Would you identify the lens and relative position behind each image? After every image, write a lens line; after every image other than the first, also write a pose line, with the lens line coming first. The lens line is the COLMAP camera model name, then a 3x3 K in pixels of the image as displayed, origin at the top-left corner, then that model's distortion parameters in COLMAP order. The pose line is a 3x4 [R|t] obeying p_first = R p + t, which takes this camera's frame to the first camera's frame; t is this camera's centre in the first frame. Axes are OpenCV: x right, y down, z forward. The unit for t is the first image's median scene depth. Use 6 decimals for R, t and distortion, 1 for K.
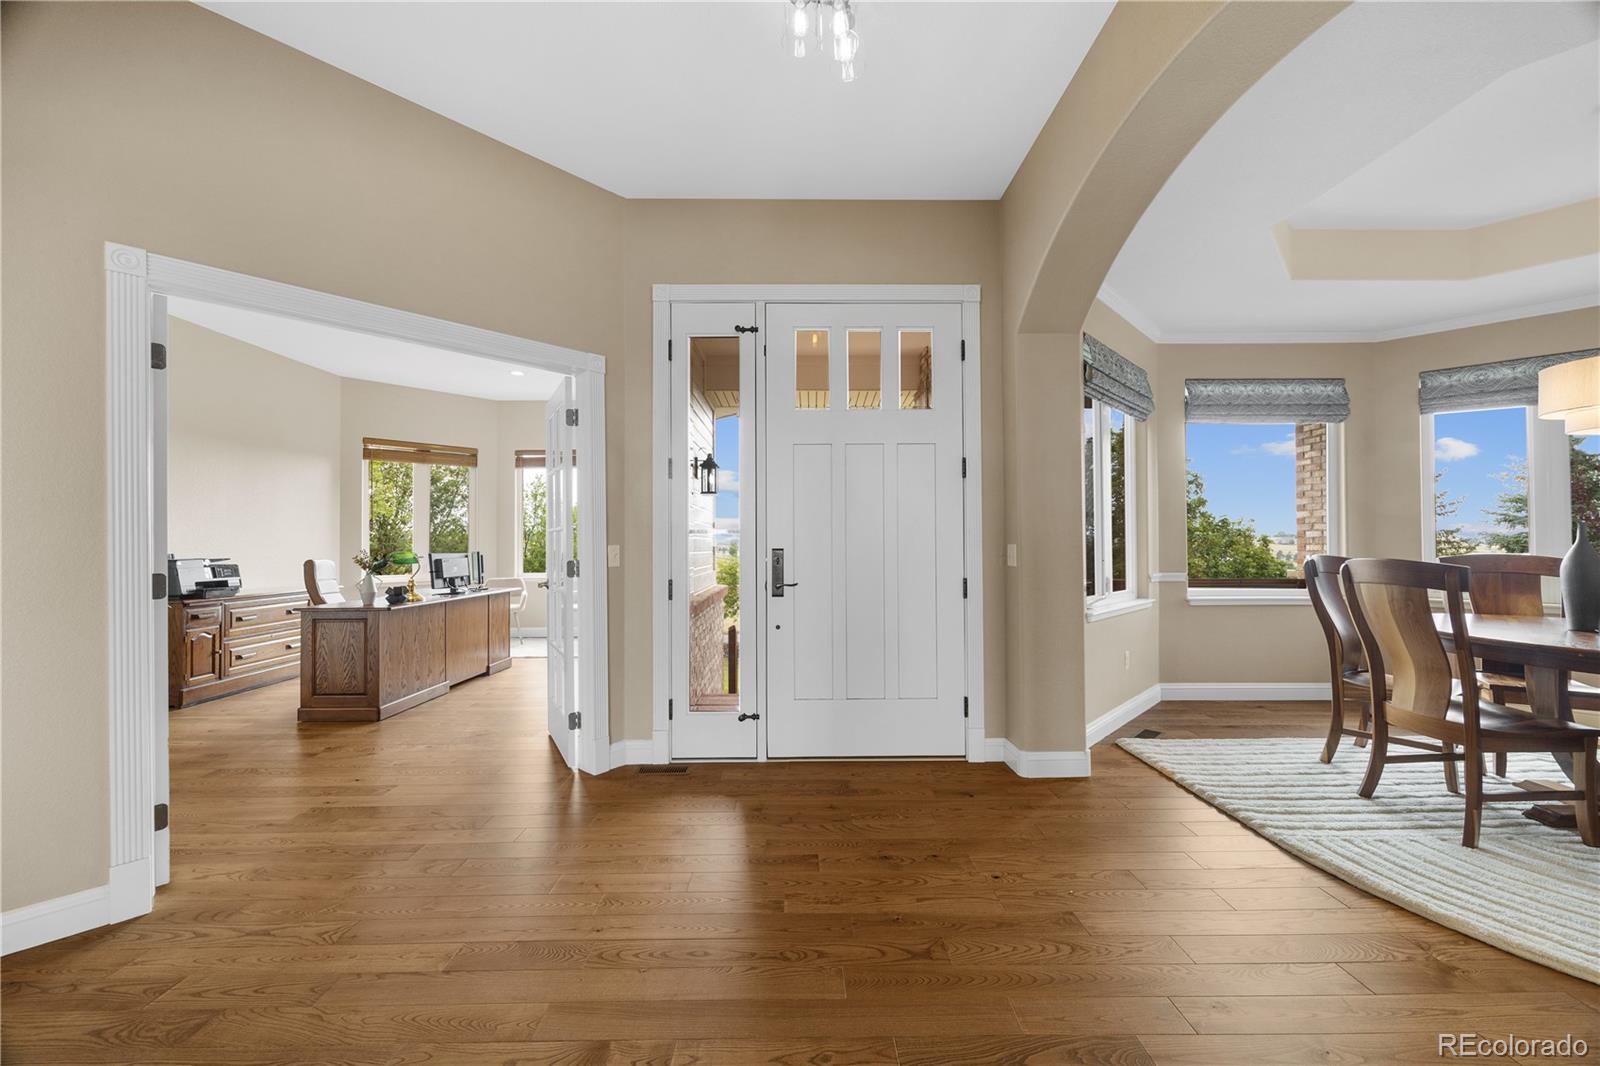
lens RADIAL K [[610.9, 0, 807.9], [0, 610.9, 542.0], [0, 0, 1]] dist [0.000031, -0.000089]
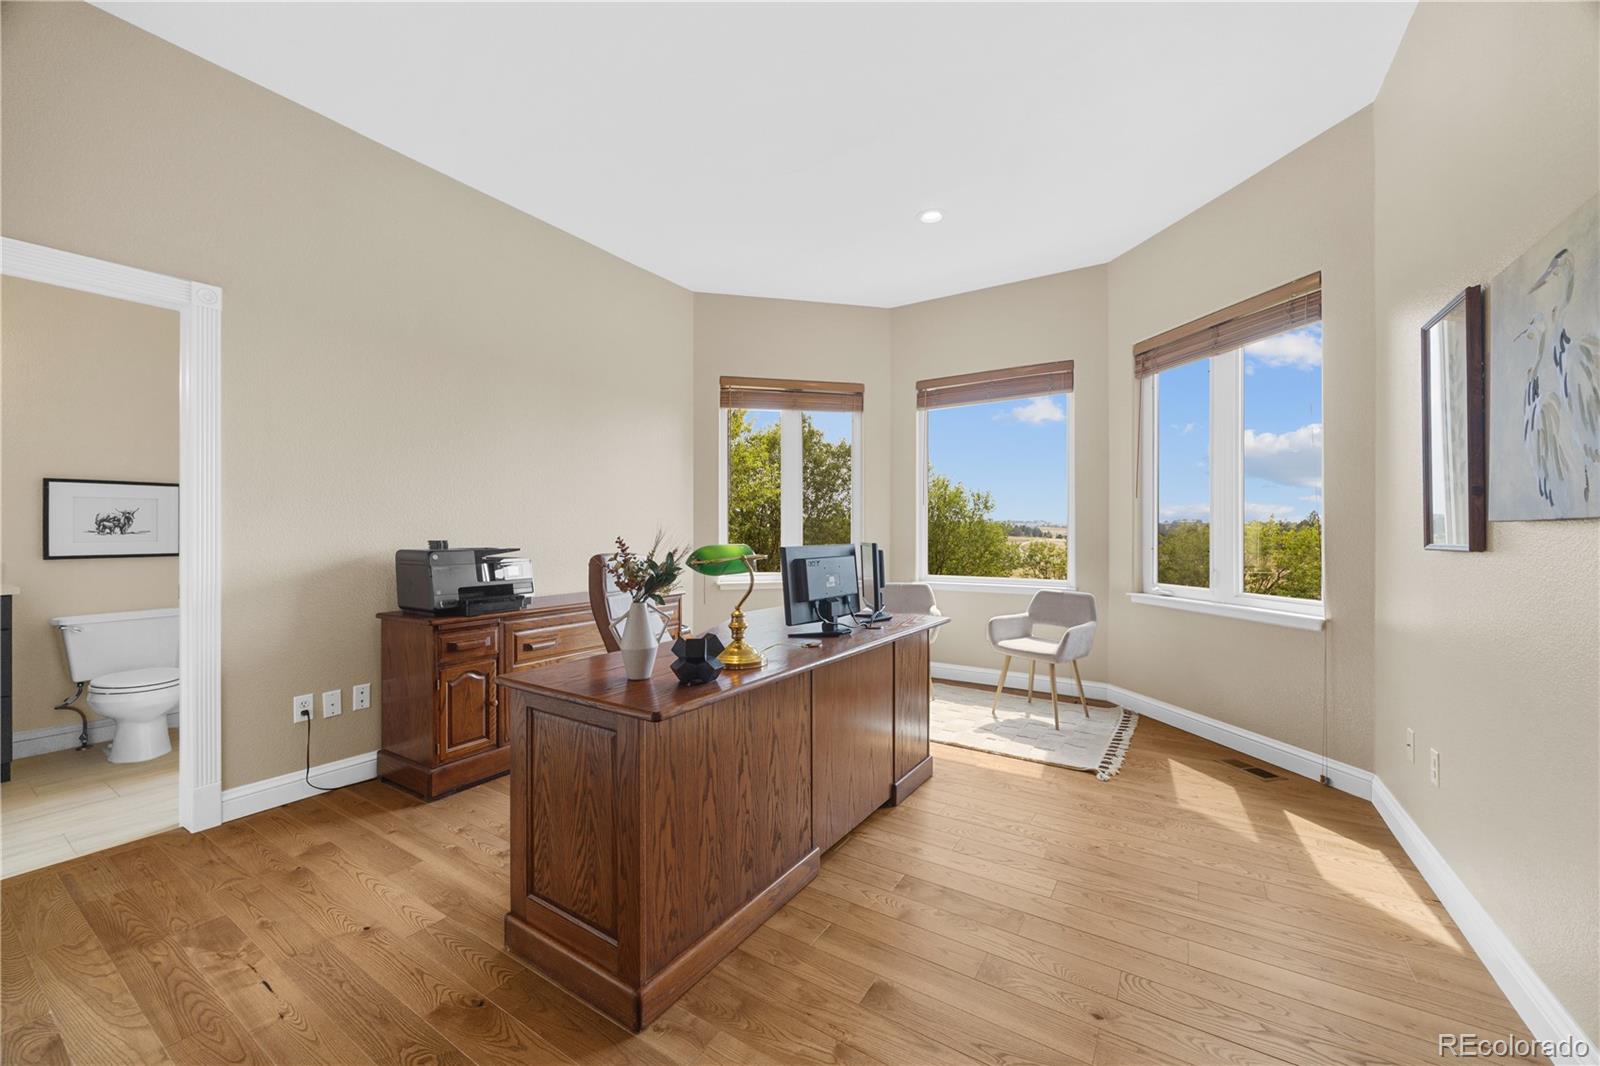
lens RADIAL K [[610.9, 0, 807.9], [0, 610.9, 542.0], [0, 0, 1]] dist [0.000031, -0.000089]
pose [[0.841669, 0.014894, -0.539788, -0.275471], [-0.003090, 0.999736, 0.022767, 0.003974], [0.539985, -0.017495, 0.841493, 0.482174]]
